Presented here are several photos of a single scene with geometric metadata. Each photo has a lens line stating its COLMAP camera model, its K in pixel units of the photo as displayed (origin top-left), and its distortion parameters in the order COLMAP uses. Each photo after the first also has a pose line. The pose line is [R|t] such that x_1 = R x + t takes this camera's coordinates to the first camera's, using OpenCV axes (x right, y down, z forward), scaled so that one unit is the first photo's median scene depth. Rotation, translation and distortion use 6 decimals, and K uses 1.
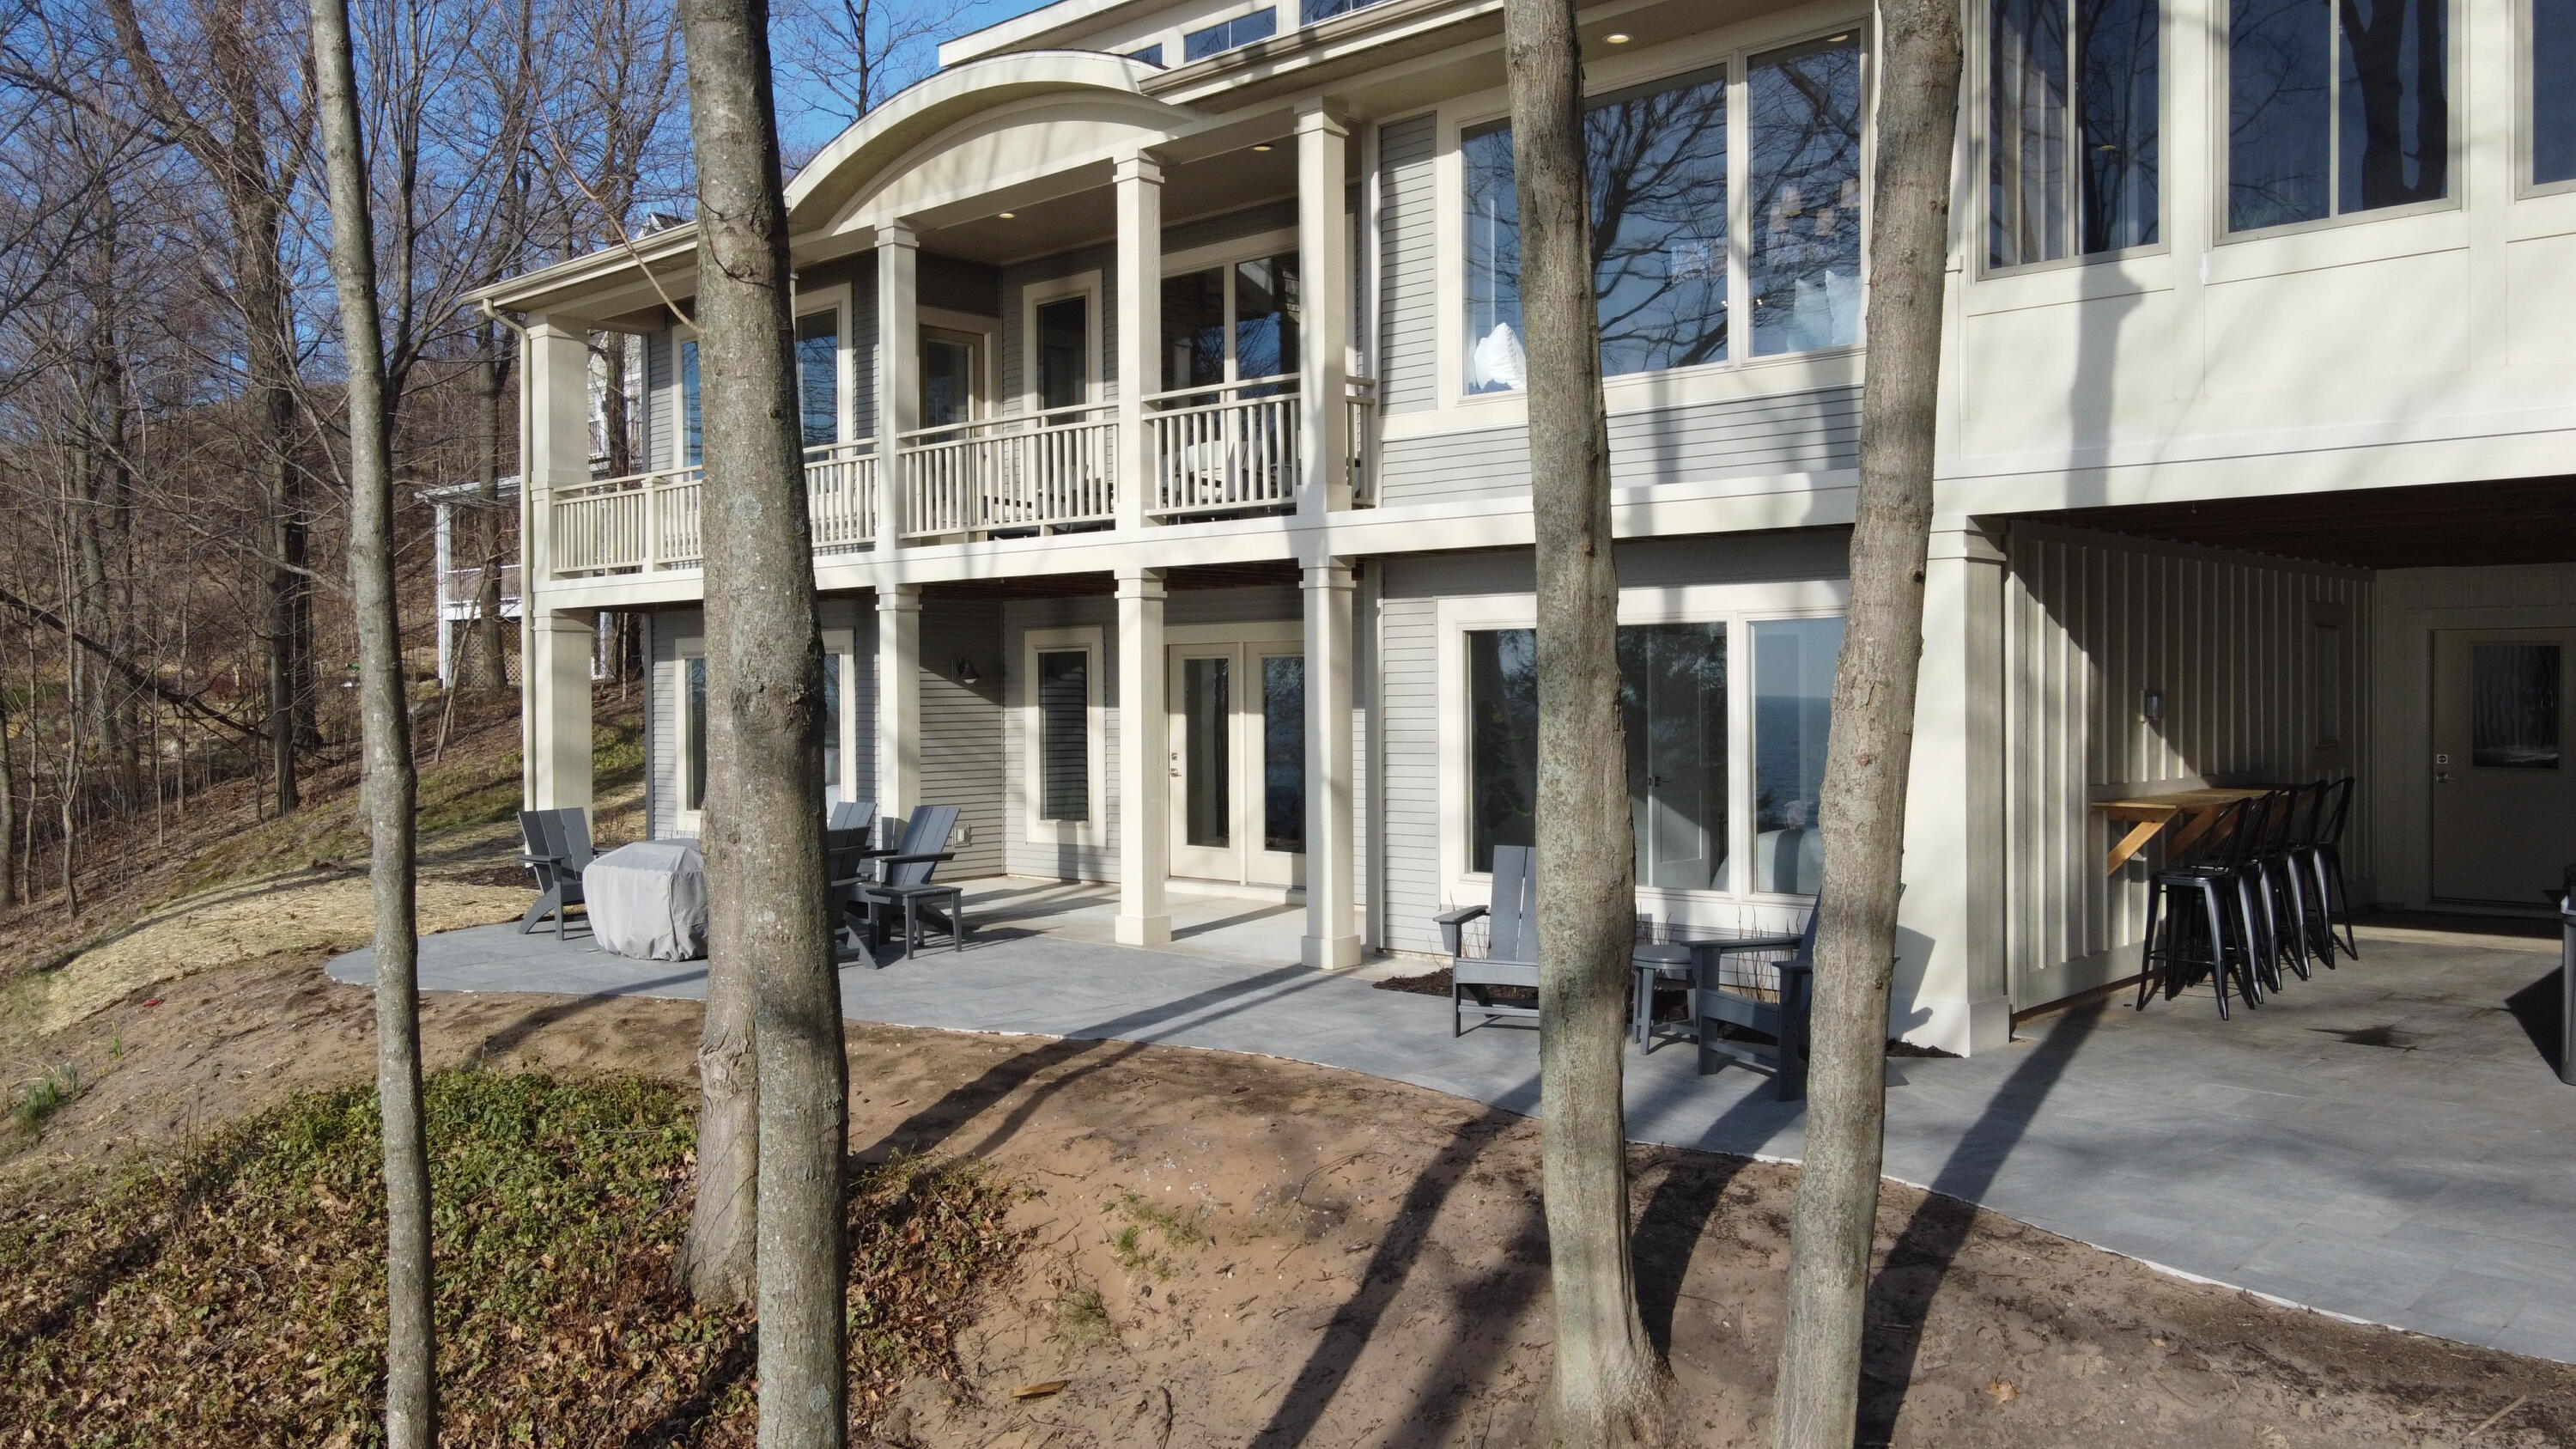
lens RADIAL K [[1983.6, 0, 1288.2], [0, 1983.6, 714.9], [0, 0, 1]] dist [-0.001178, 0.026590]
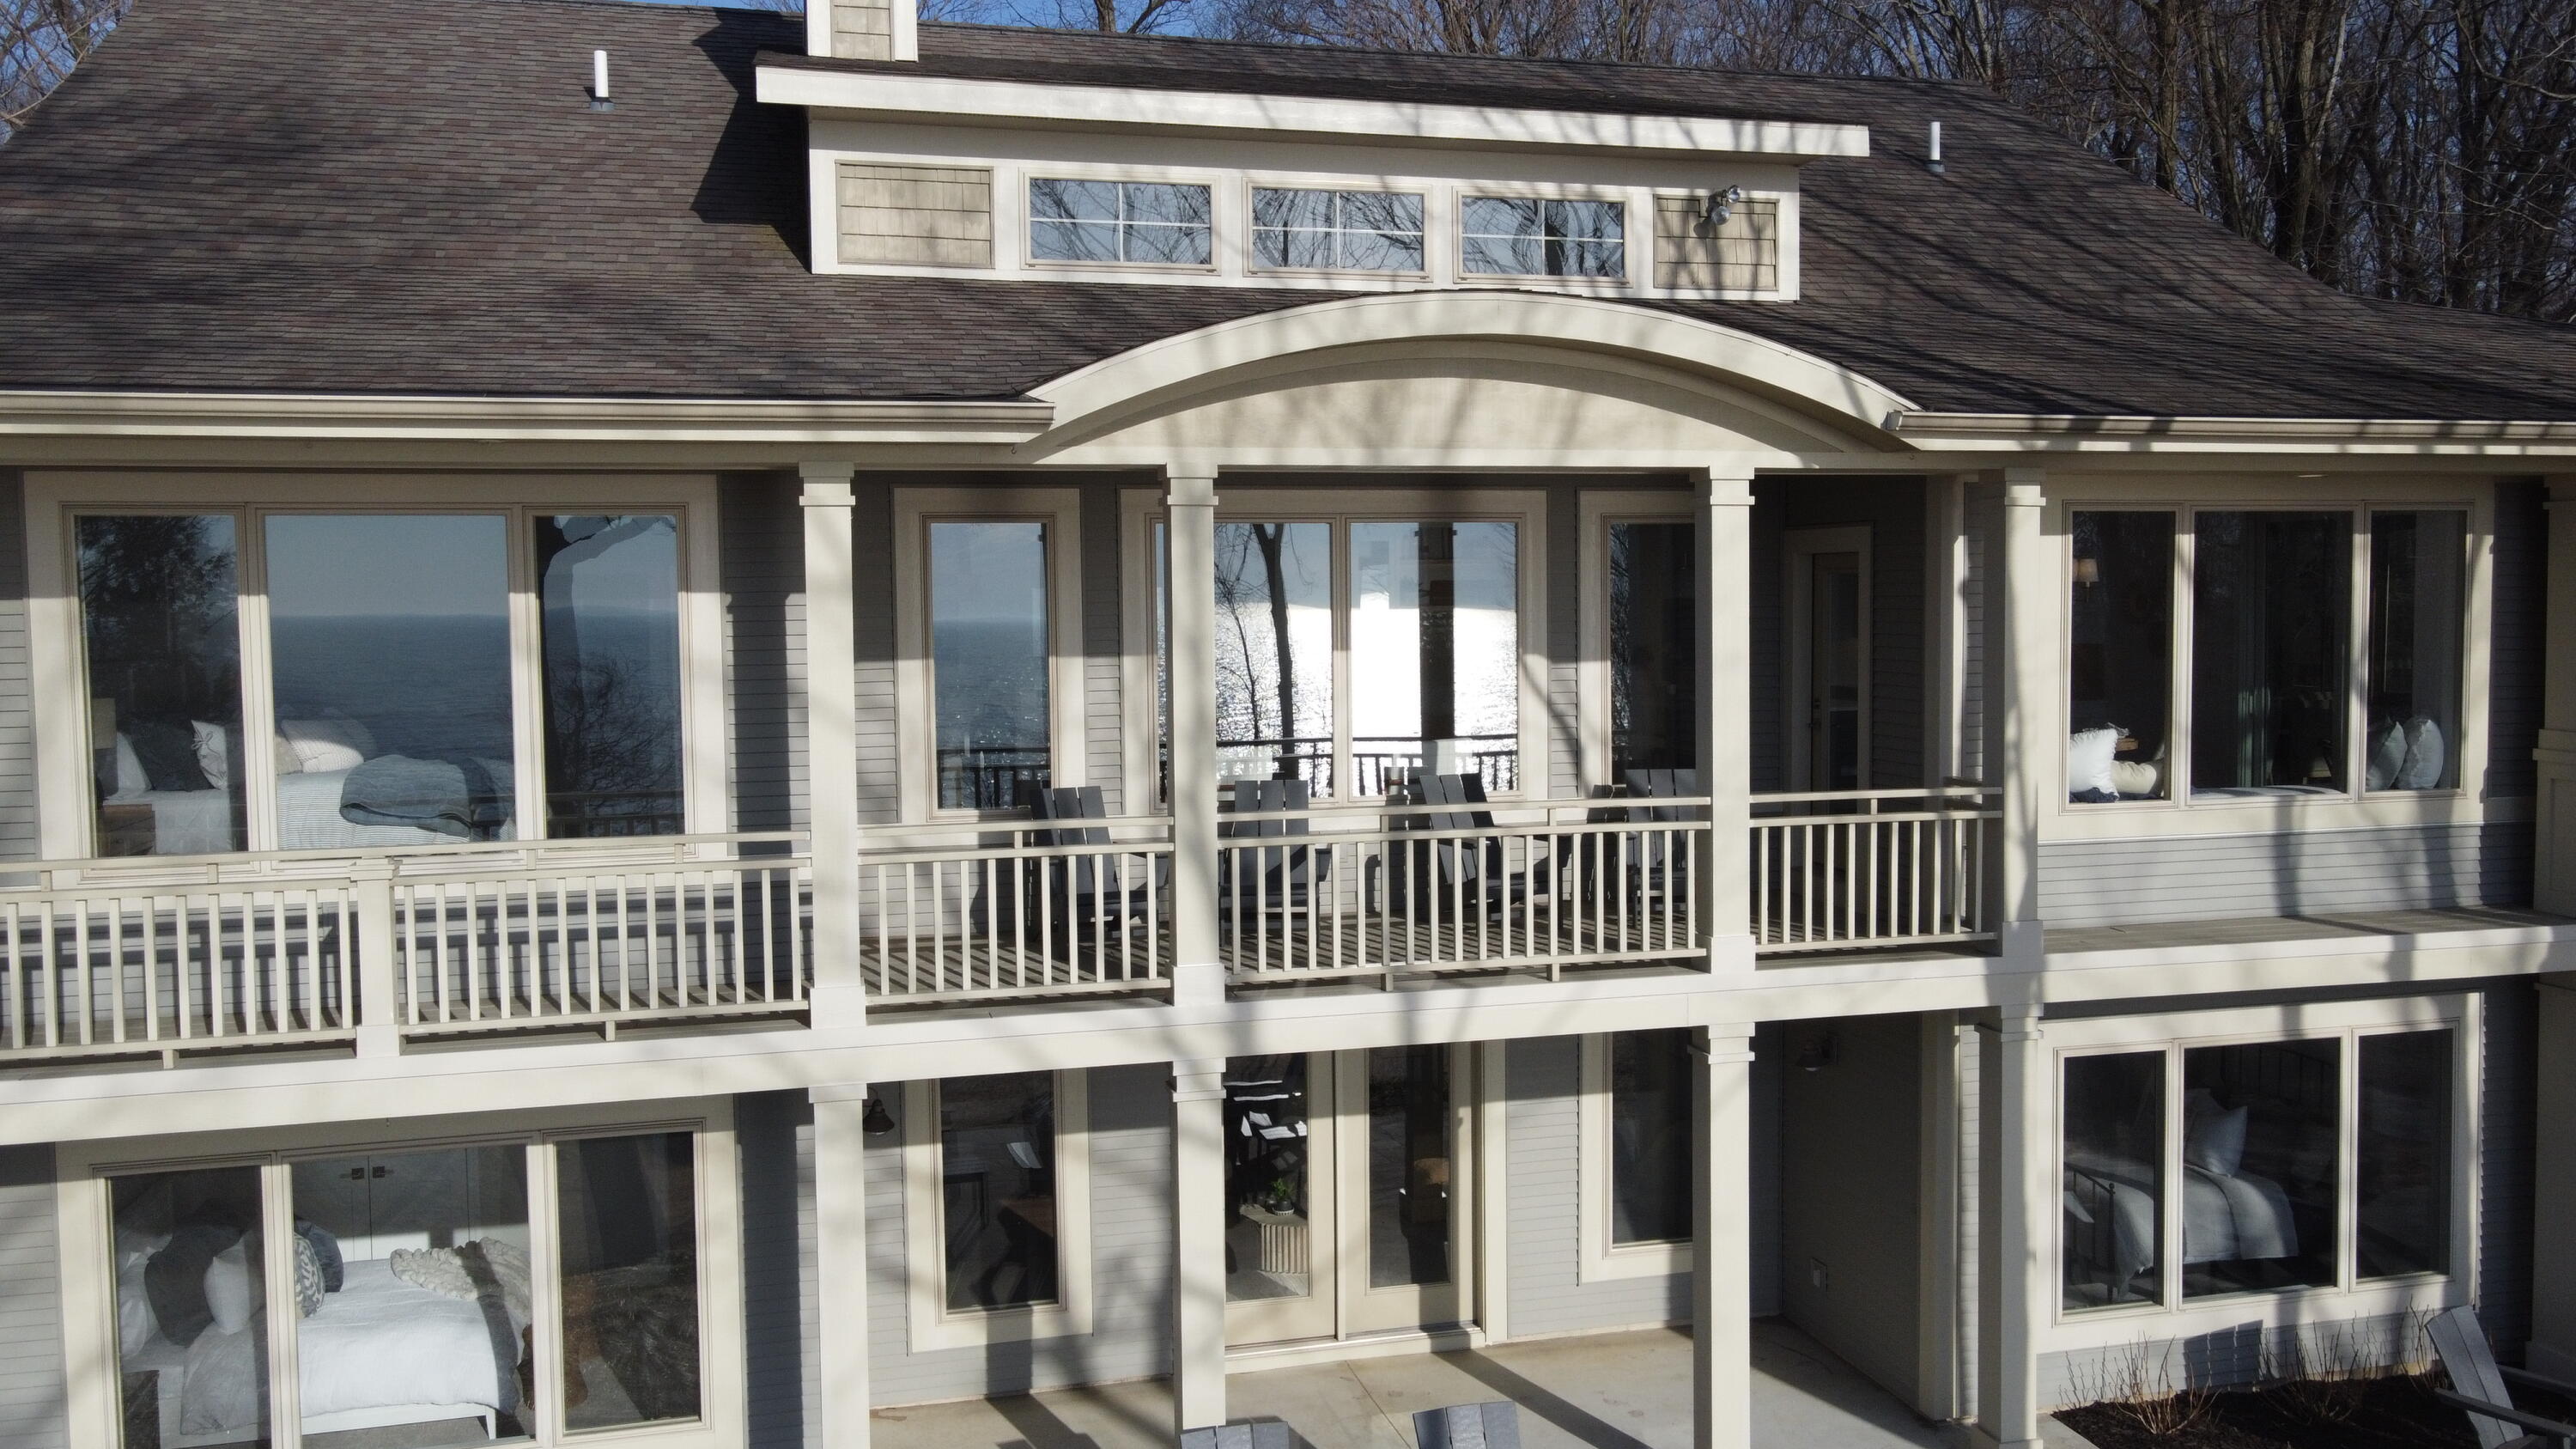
lens RADIAL K [[1983.6, 0, 1291.9], [0, 1983.6, 716.2], [0, 0, 1]] dist [-0.001178, 0.026590]
pose [[0.544862, -0.047996, 0.837151, -0.889141], [0.017689, 0.998796, 0.045750, -0.253779], [-0.838339, -0.010119, 0.545056, 0.815260]]
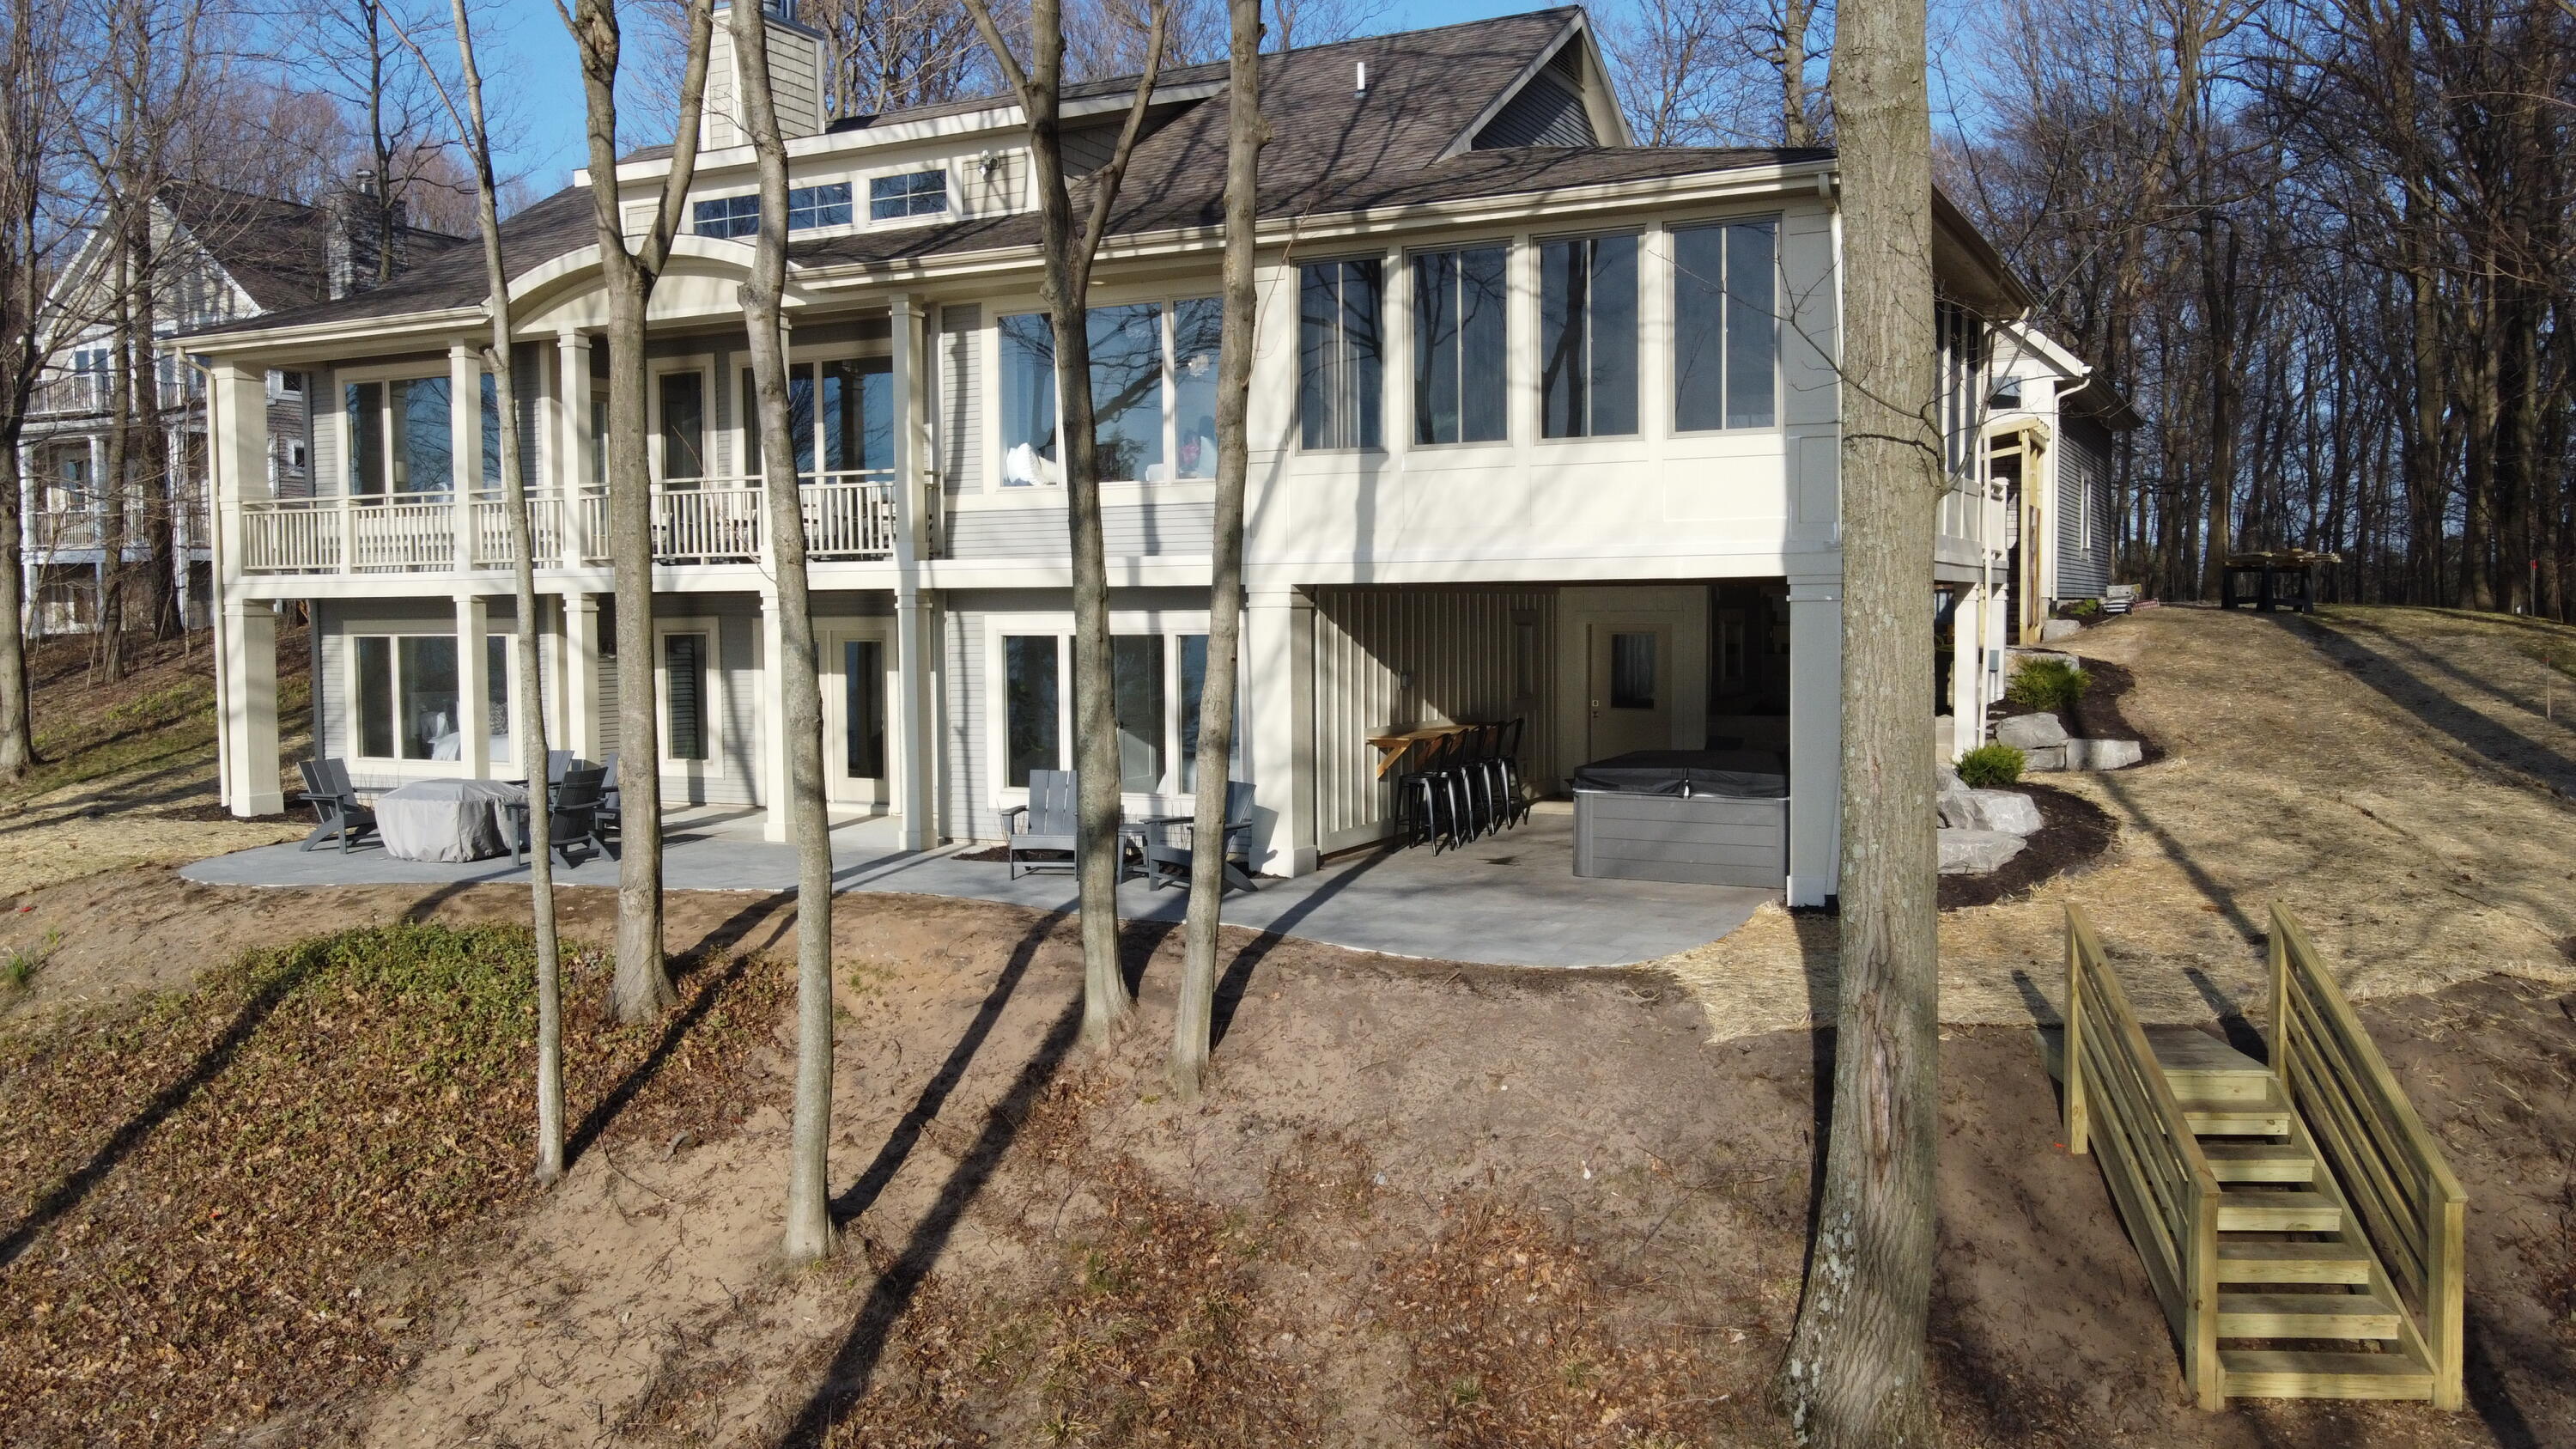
lens RADIAL K [[1983.6, 0, 1289.2], [0, 1983.6, 720.2], [0, 0, 1]] dist [-0.001178, 0.026590]
pose [[0.962801, -0.016057, 0.269734, -0.120923], [0.005176, 0.999146, 0.041003, -0.039097], [-0.270162, -0.038081, 0.962062, -0.596587]]
